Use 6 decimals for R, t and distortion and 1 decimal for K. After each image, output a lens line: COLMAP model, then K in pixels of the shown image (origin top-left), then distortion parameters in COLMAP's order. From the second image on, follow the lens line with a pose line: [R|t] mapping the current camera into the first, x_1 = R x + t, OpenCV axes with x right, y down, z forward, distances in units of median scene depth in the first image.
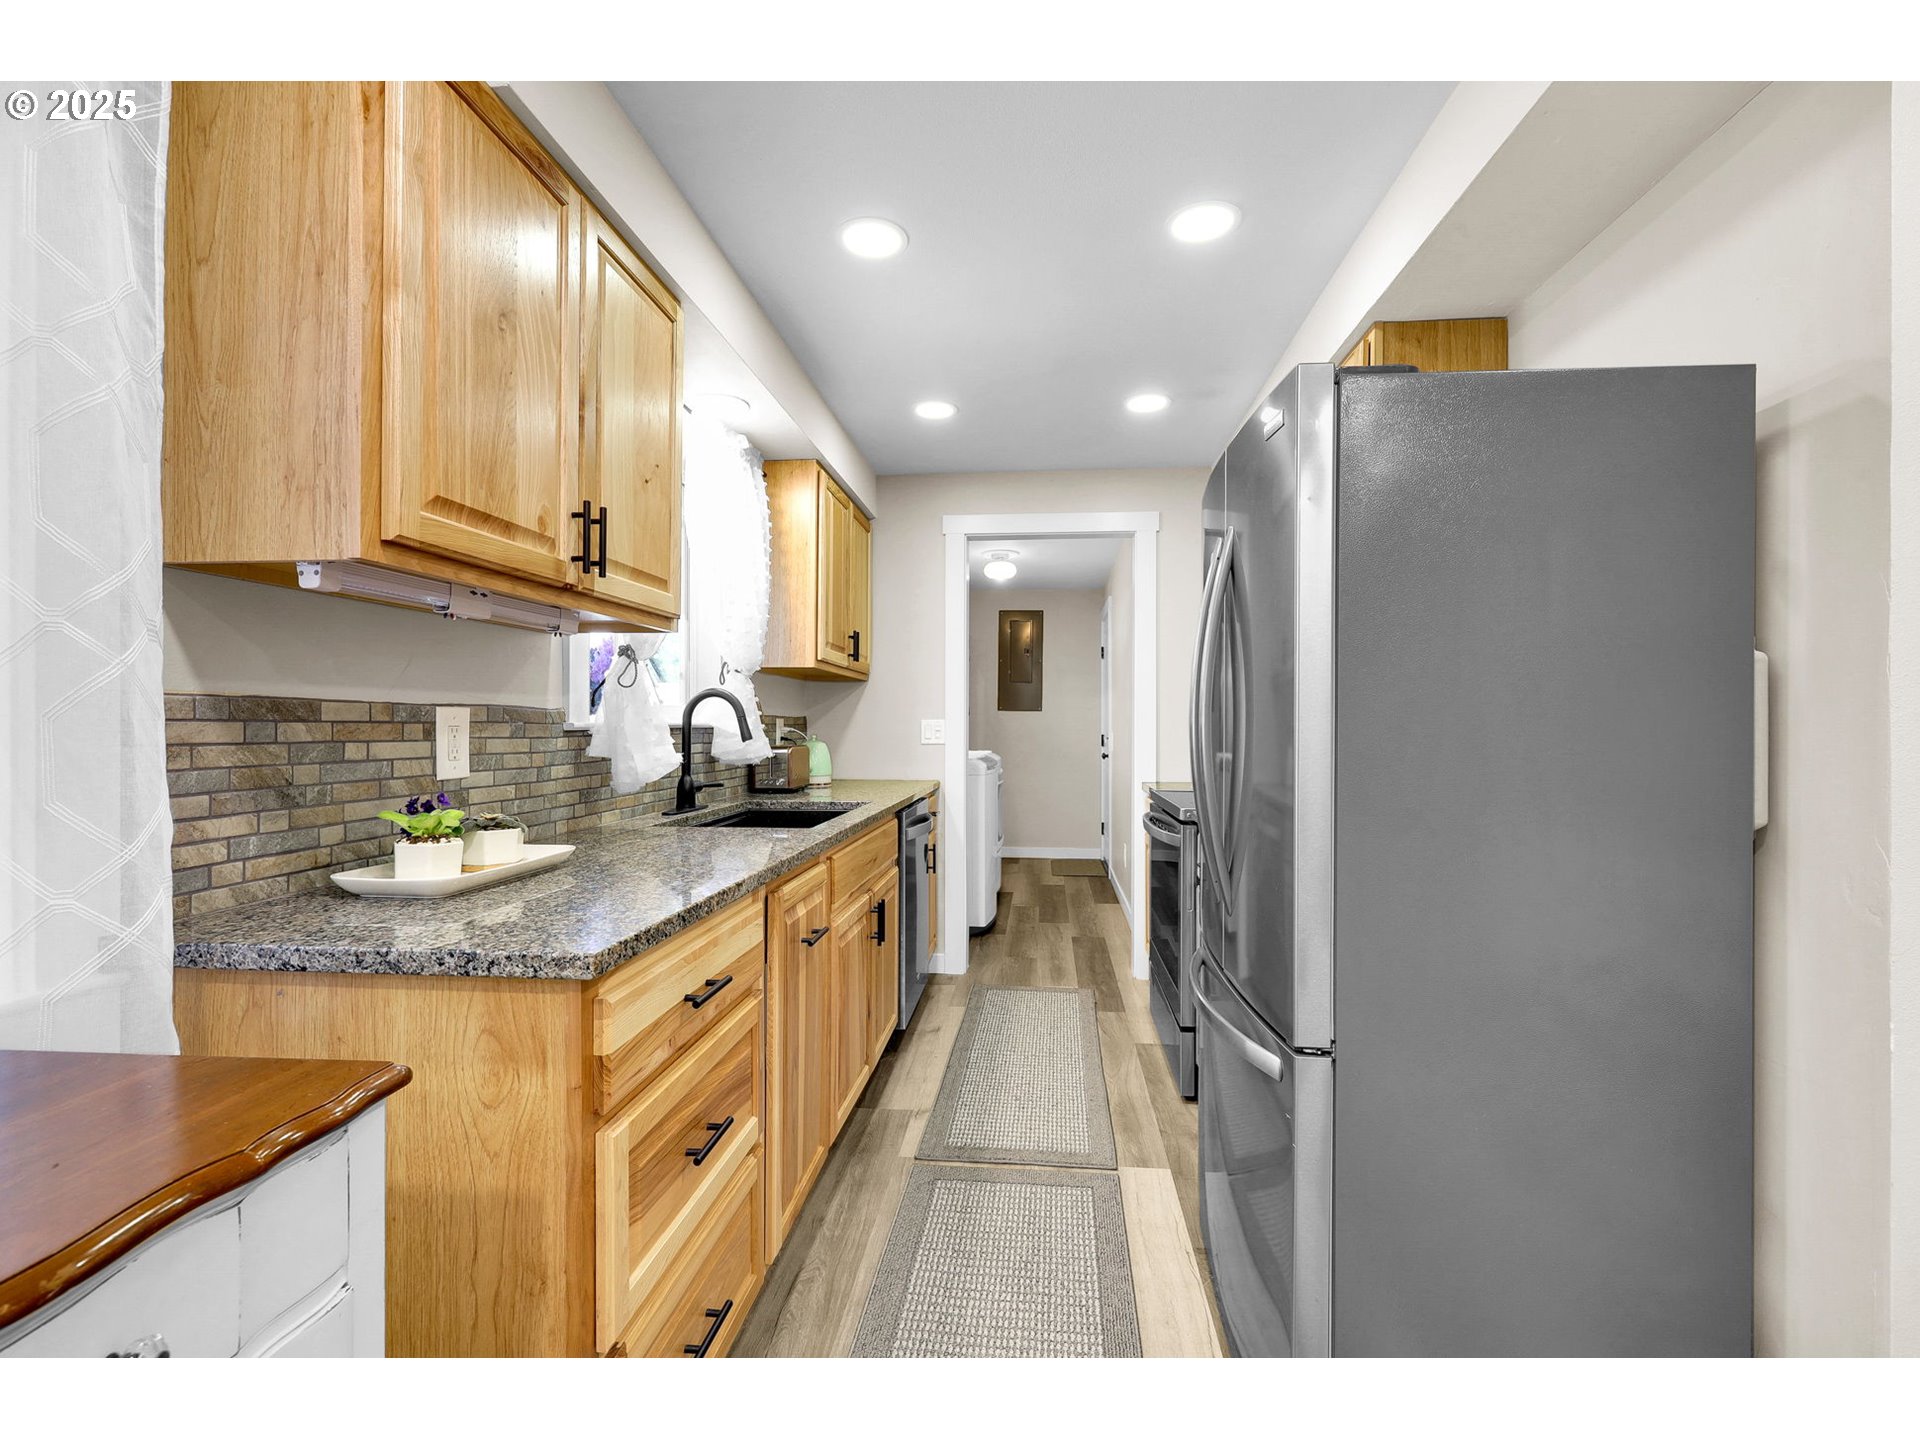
lens RADIAL K [[853.1, 0, 967.4], [0, 853.1, 721.0], [0, 0, 1]] dist [0.004225, 0.000299]
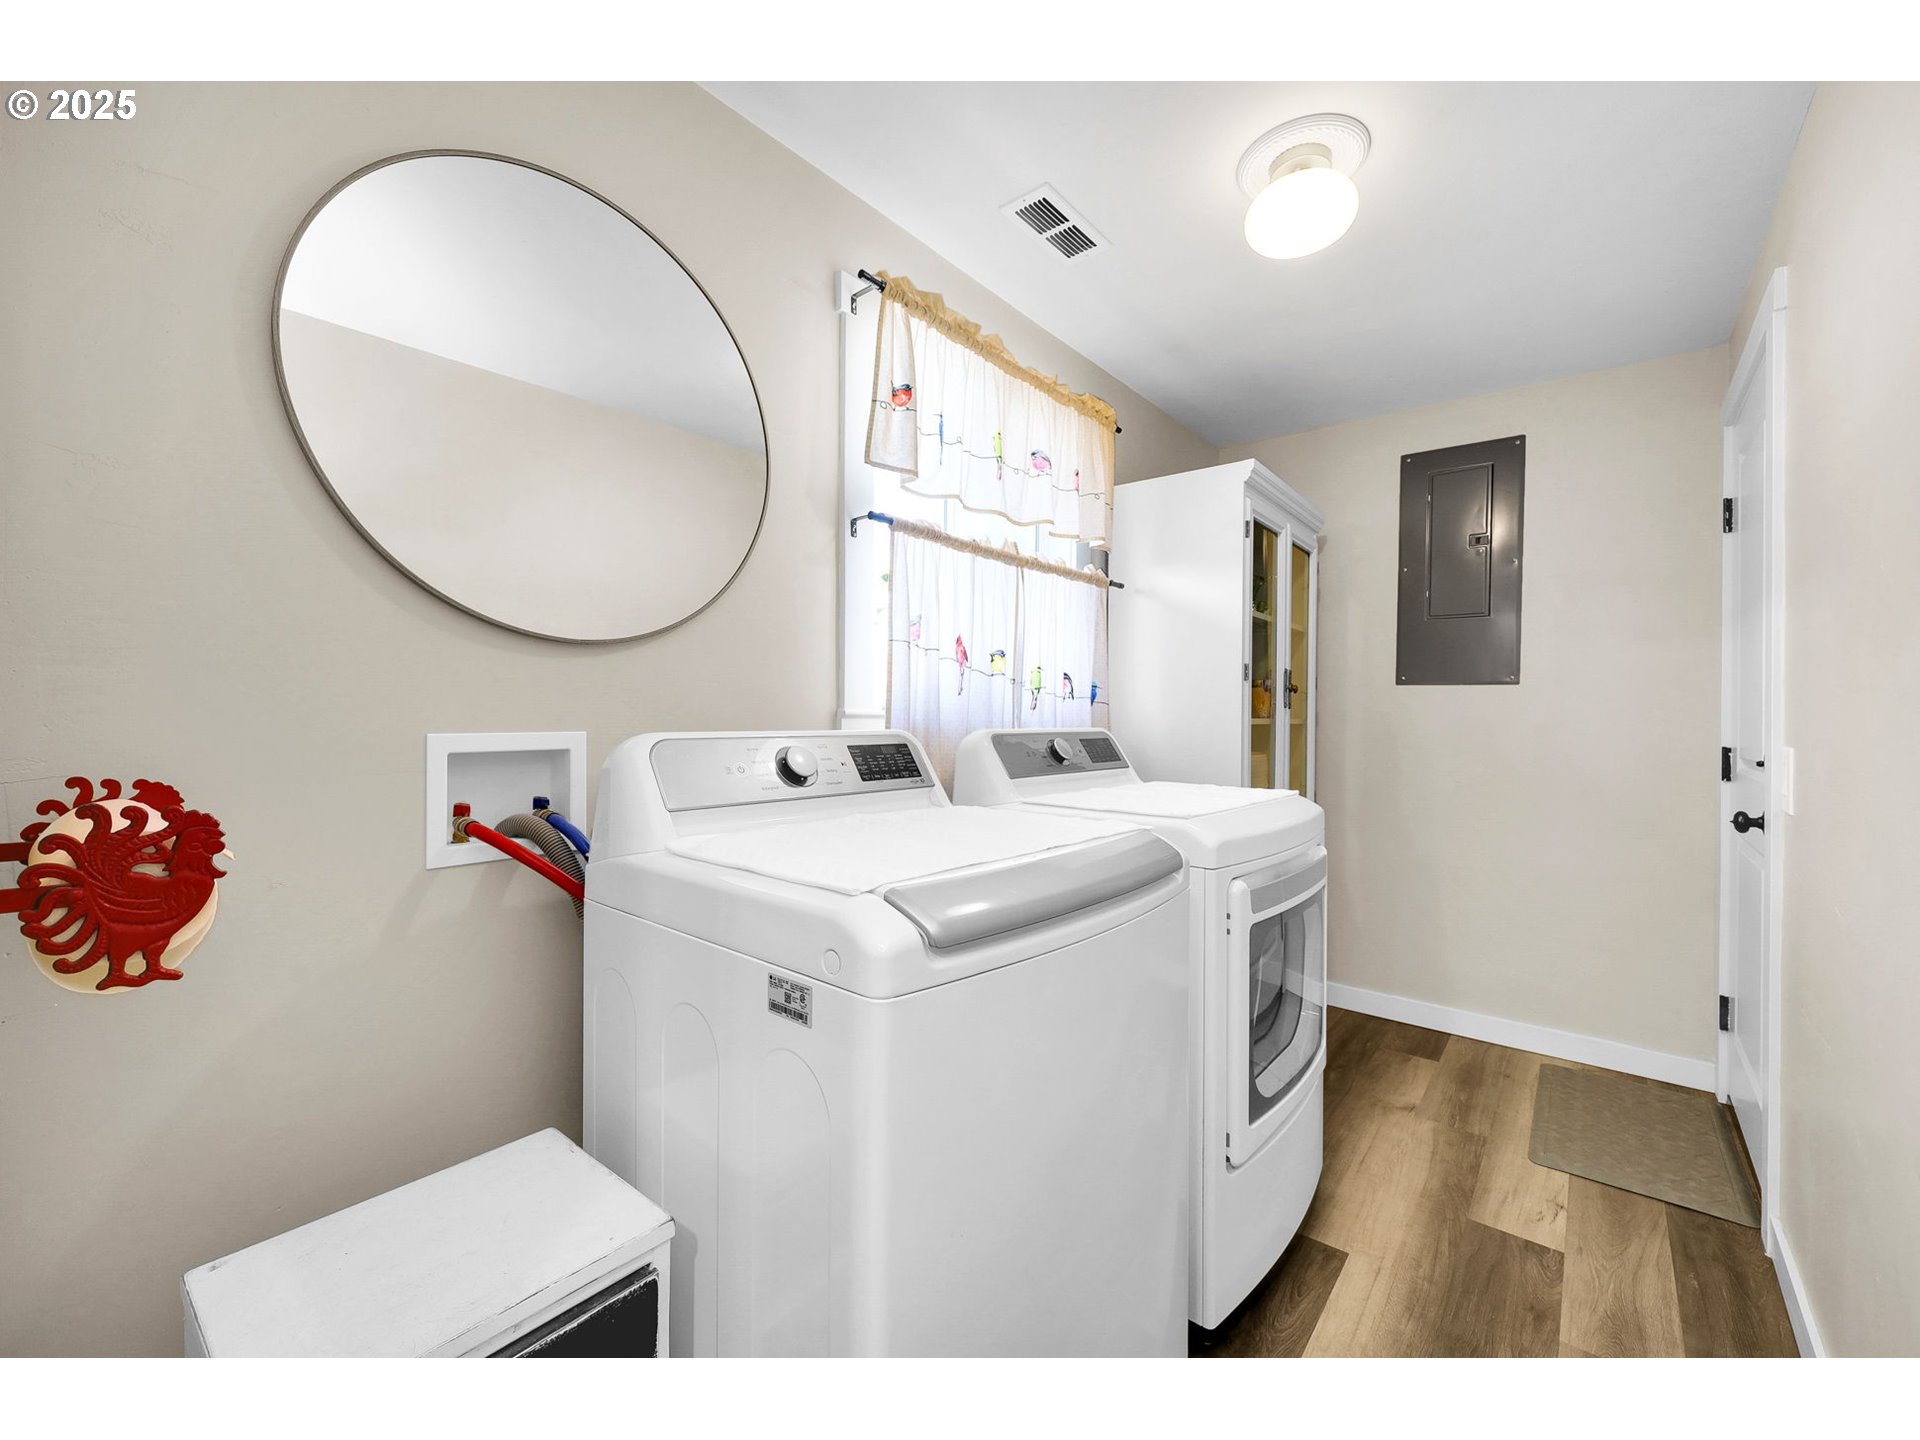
lens RADIAL K [[773.9, 0, 960.8], [0, 773.9, 713.7], [0, 0, 1]] dist [0.001935, 0.000174]
pose [[0.824035, 0.007467, -0.566490, 0.225633], [-0.007985, 0.999967, 0.001566, 0.013182], [0.566483, 0.003233, 0.824067, 1.597845]]
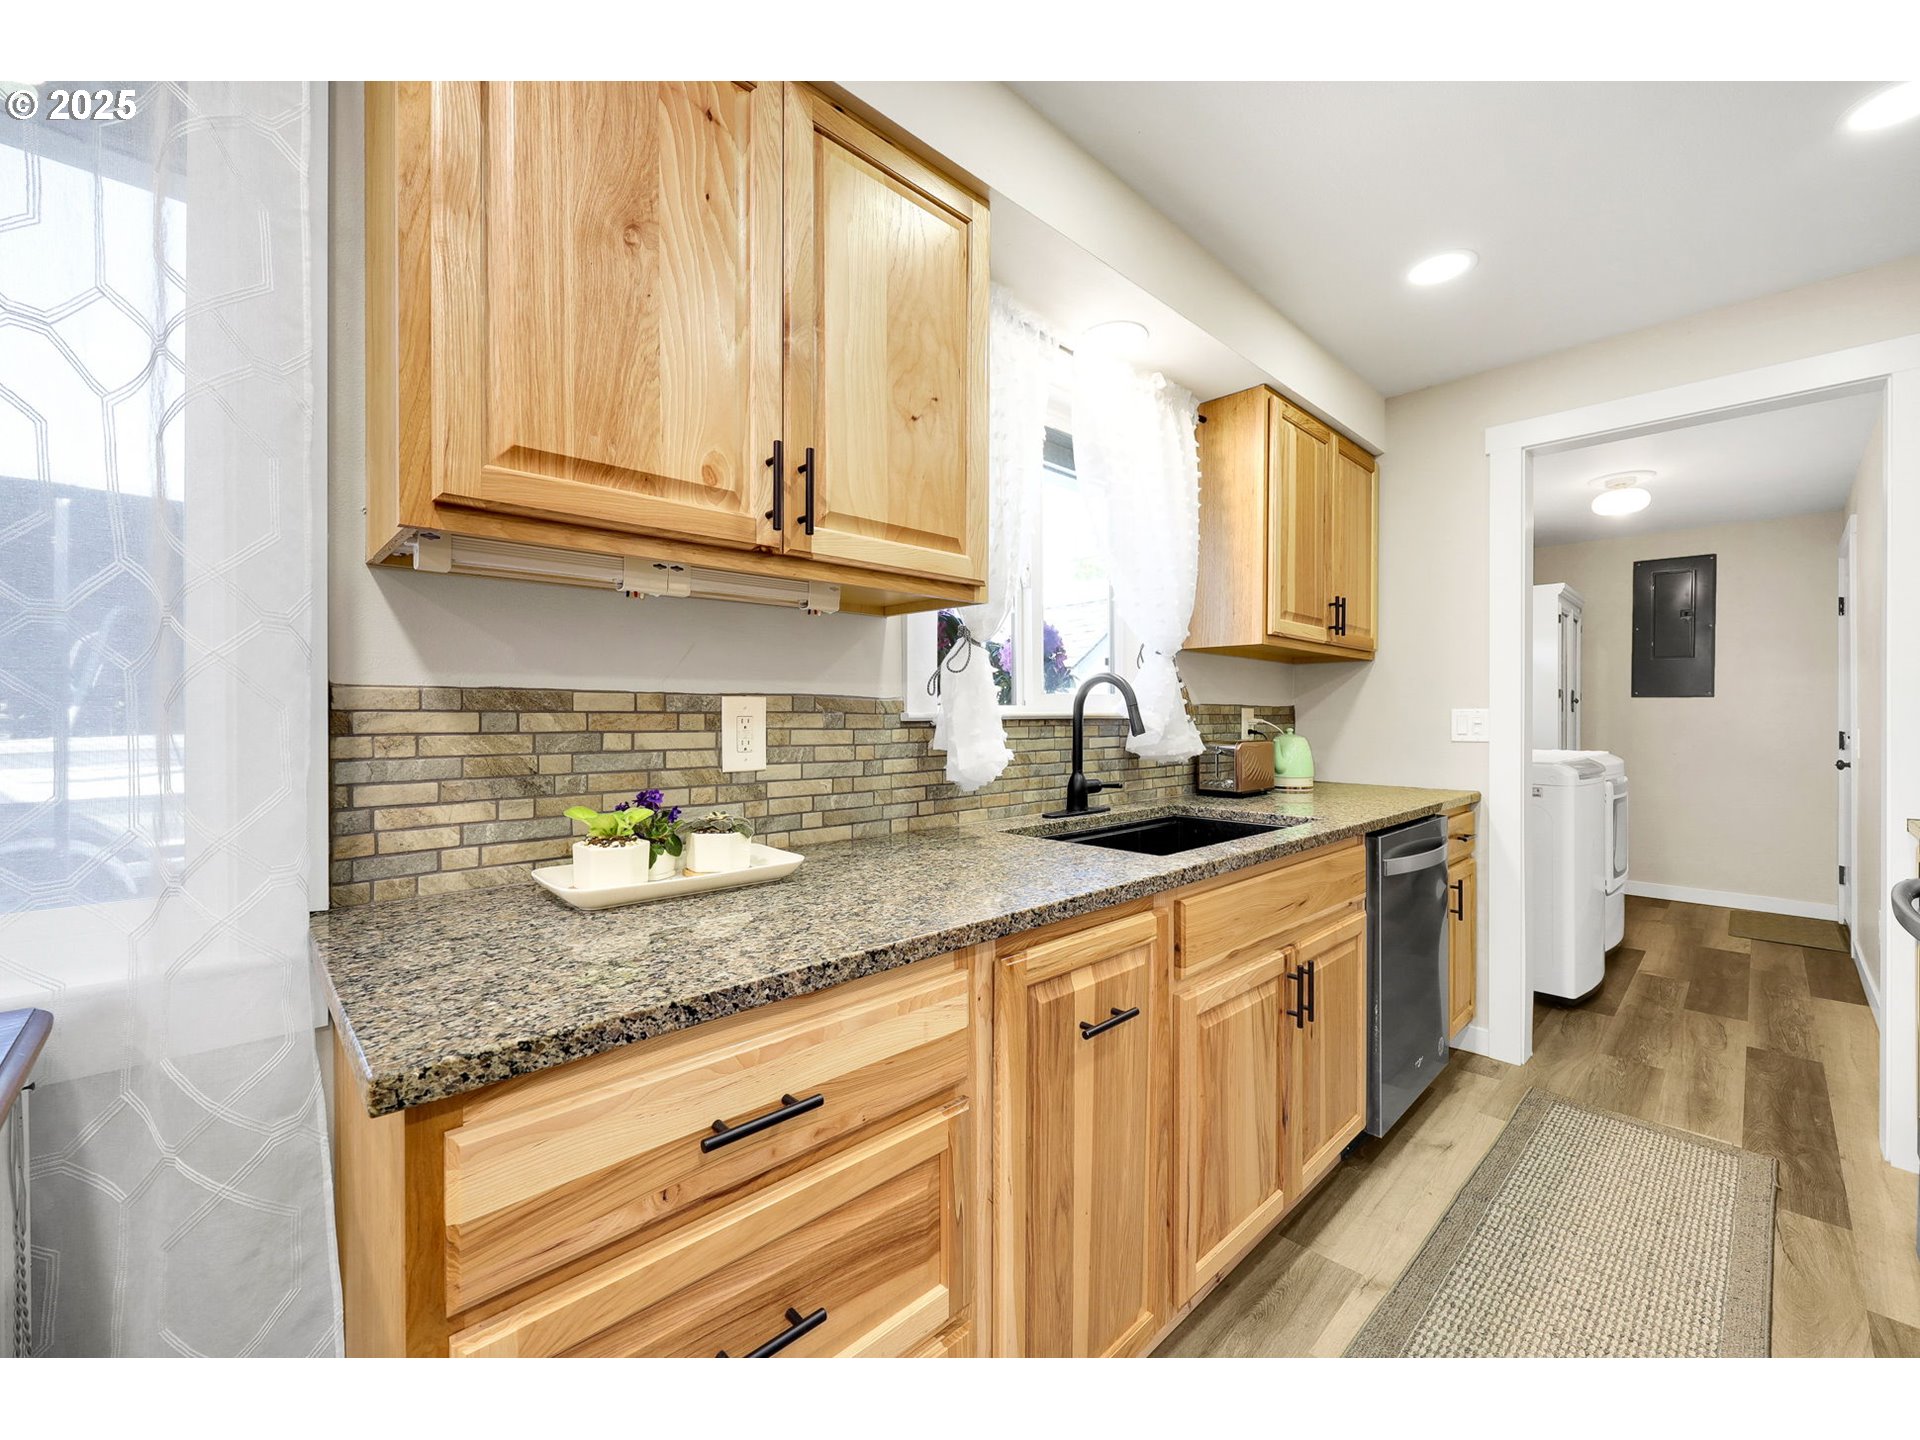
lens RADIAL K [[773.9, 0, 971.3], [0, 773.9, 714.3], [0, 0, 1]] dist [0.001935, 0.000174]
pose [[0.760749, -0.000425, -0.649046, 0.105170], [0.002264, 0.999995, 0.002000, 0.001534], [0.649042, -0.002991, 0.760747, 0.329725]]
